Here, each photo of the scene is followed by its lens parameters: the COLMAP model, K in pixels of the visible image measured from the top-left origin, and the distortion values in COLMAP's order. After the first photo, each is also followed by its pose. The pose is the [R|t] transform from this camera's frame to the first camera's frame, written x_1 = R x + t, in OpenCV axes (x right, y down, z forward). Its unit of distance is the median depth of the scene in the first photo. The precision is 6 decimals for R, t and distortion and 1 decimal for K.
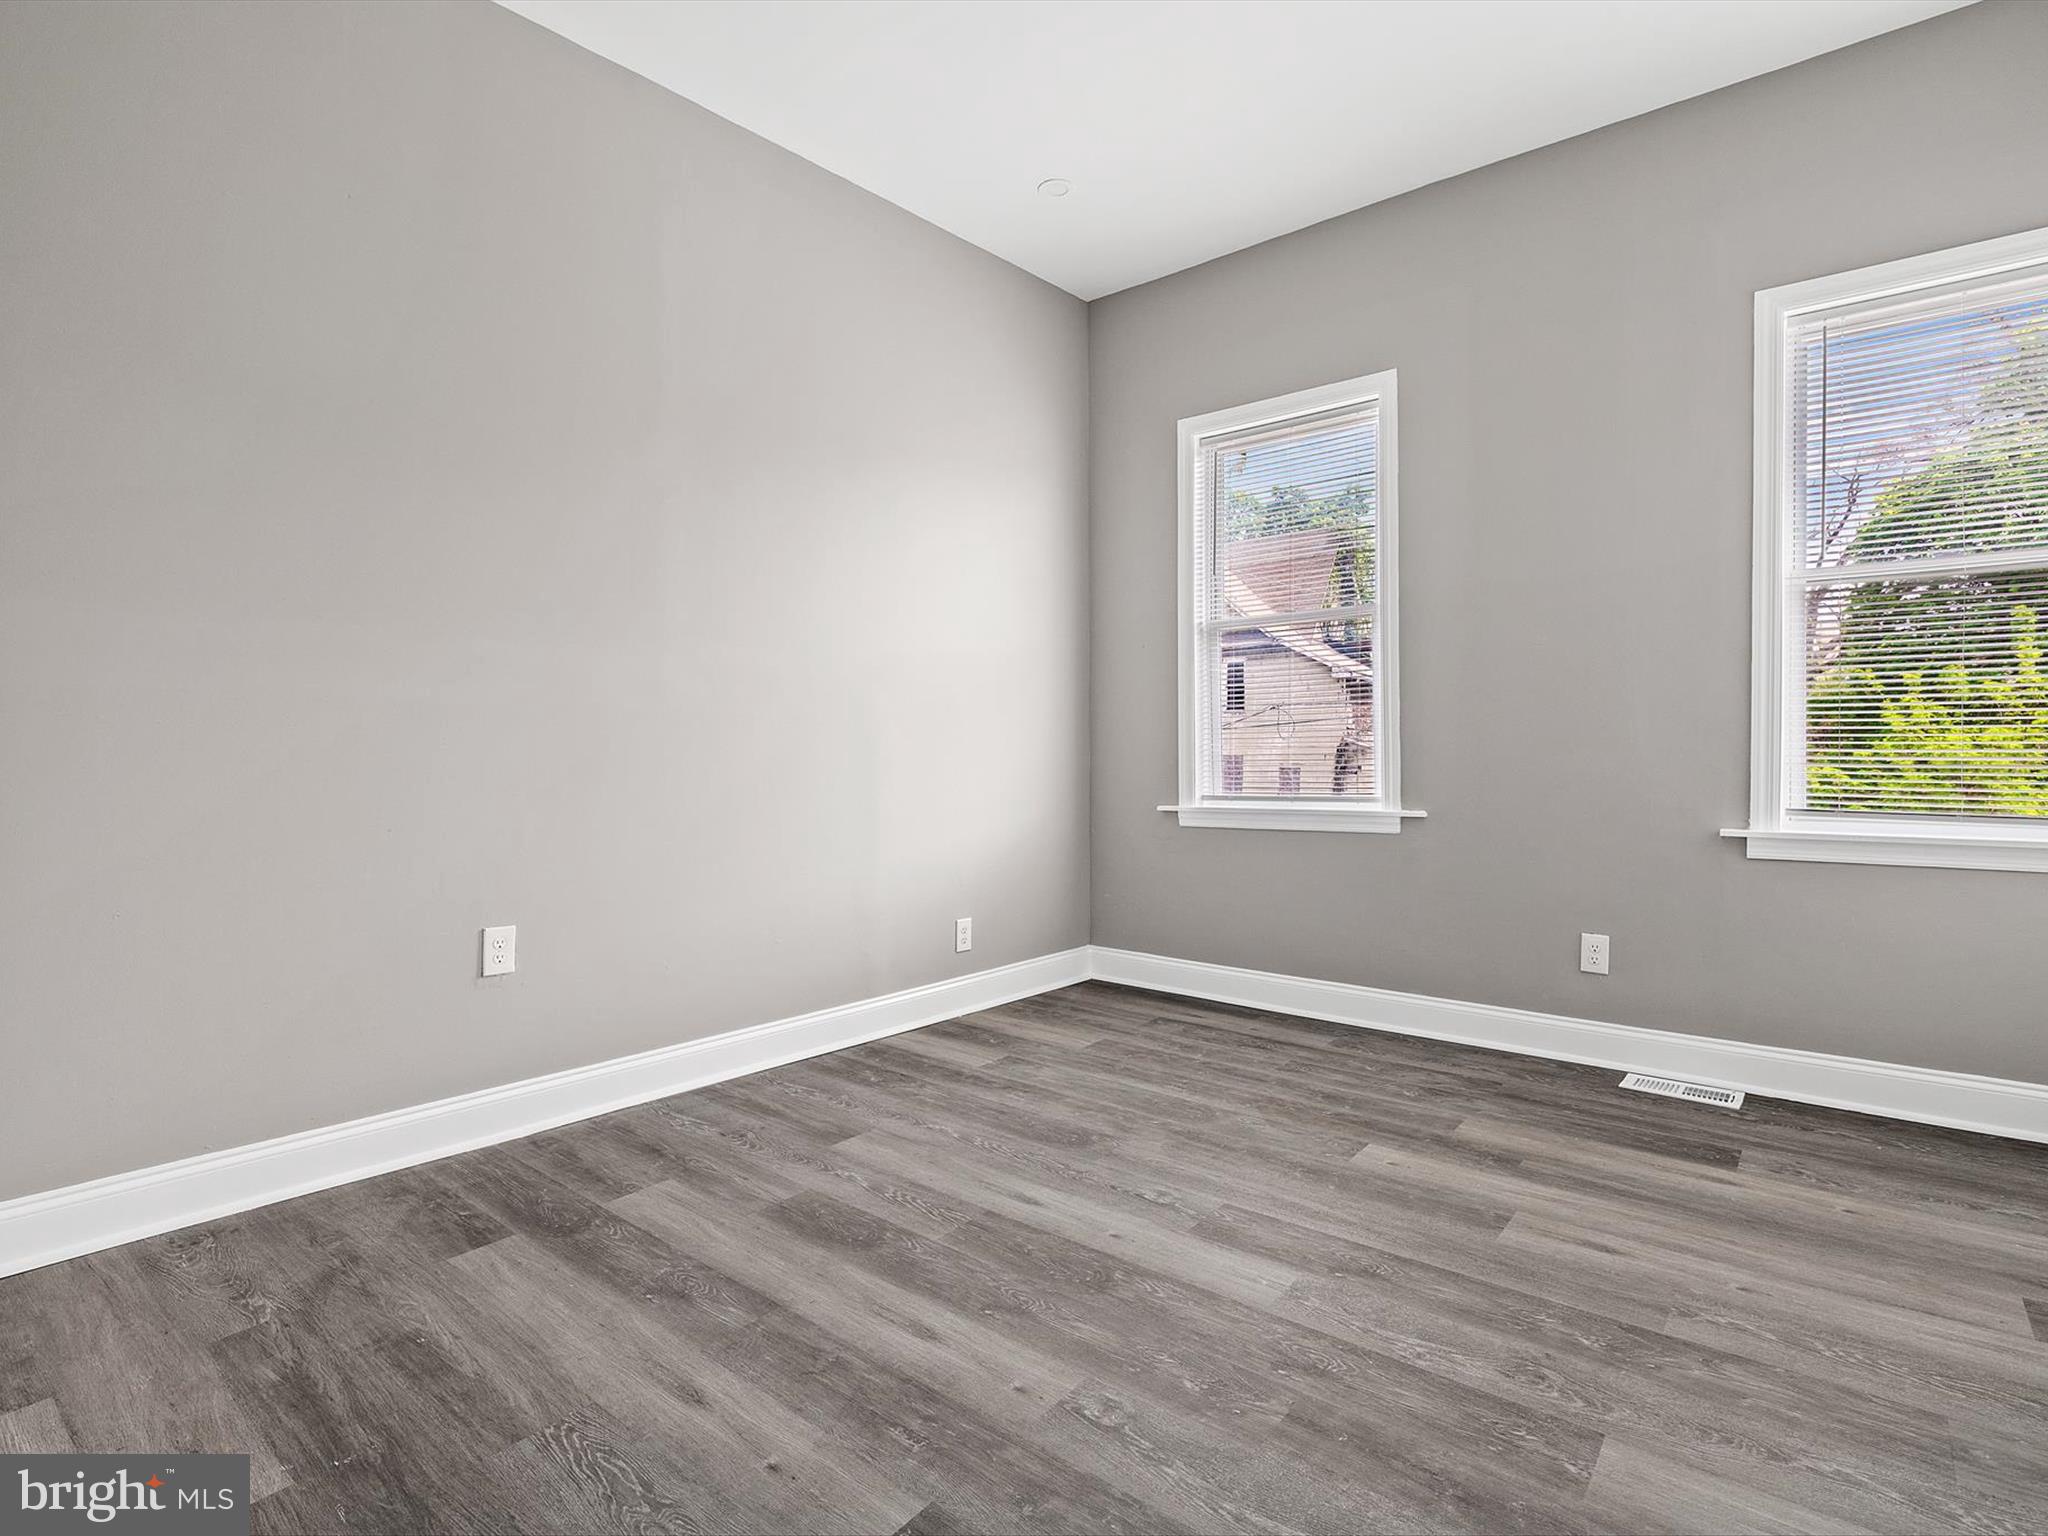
lens RADIAL K [[1049.6, 0, 1018.9], [0, 1049.6, 761.2], [0, 0, 1]] dist [0.003713, -0.000291]
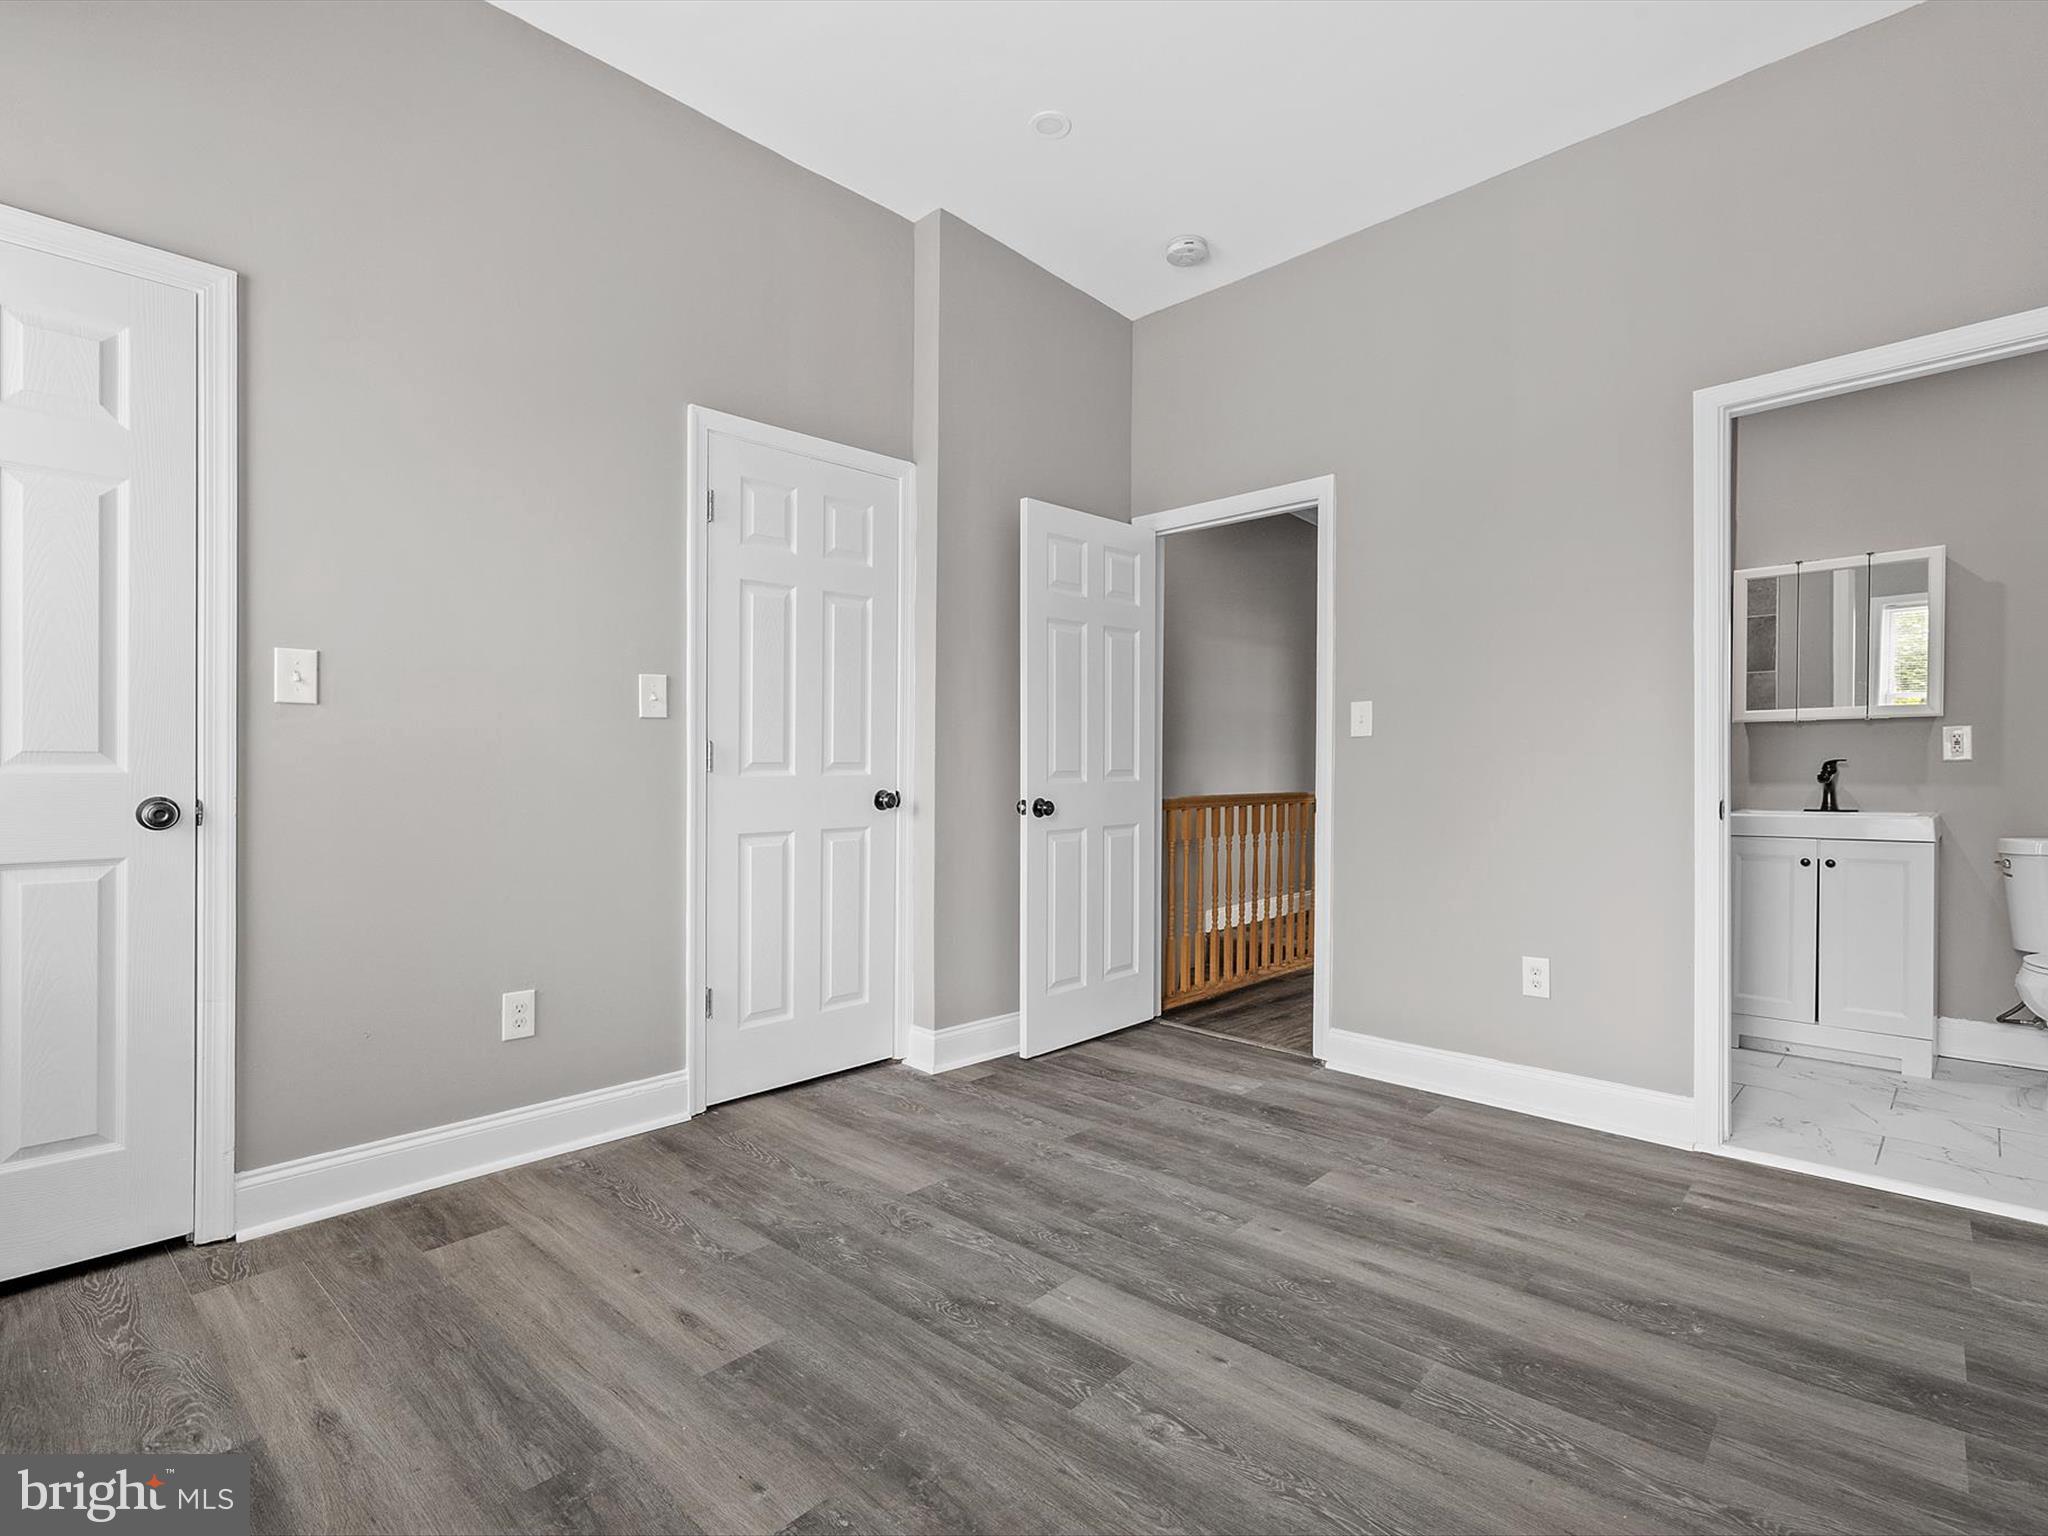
lens RADIAL K [[1049.6, 0, 1014.4], [0, 1049.6, 779.1], [0, 0, 1]] dist [0.003713, -0.000291]
pose [[-0.998573, -0.002012, 0.053362, 0.238467], [-0.000985, 0.999814, 0.019263, -0.032831], [-0.053391, 0.019183, -0.998389, 2.066701]]
